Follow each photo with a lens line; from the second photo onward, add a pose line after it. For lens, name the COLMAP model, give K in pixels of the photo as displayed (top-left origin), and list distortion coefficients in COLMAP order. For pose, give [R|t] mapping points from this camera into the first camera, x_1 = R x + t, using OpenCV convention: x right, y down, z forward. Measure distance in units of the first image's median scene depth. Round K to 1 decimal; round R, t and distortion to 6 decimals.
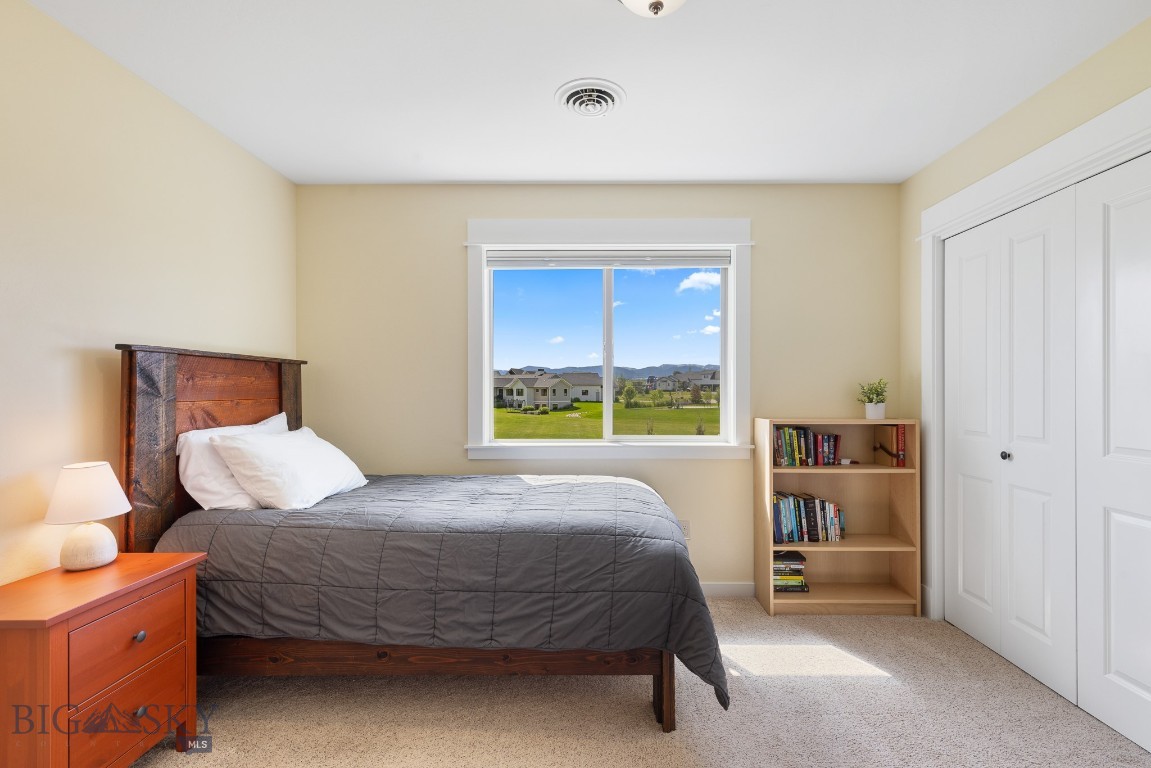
lens RADIAL K [[524.0, 0, 576.4], [0, 524.0, 389.3], [0, 0, 1]] dist [0.010563, 0.000100]
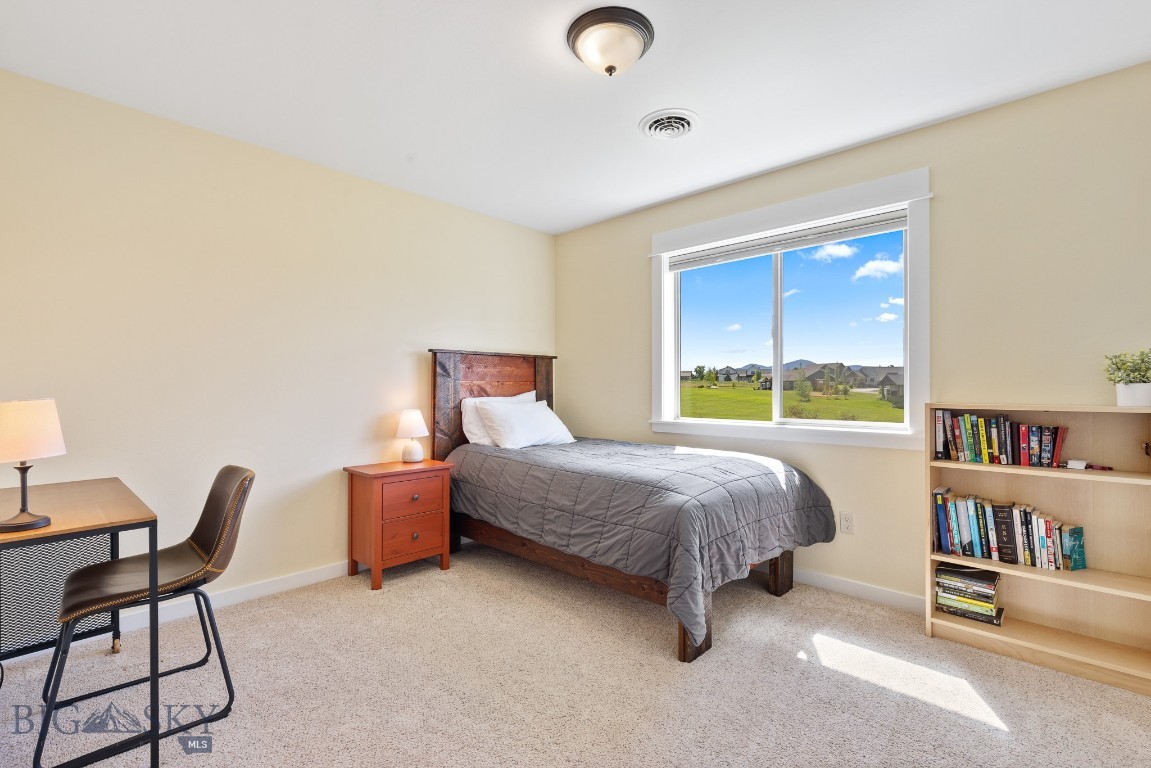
lens RADIAL K [[524.0, 0, 581.2], [0, 524.0, 379.4], [0, 0, 1]] dist [0.010563, 0.000100]
pose [[0.726078, -0.010637, -0.687530, 0.712853], [-0.001790, 0.999848, -0.017359, 0.047249], [0.687610, 0.013835, 0.725948, 0.003355]]
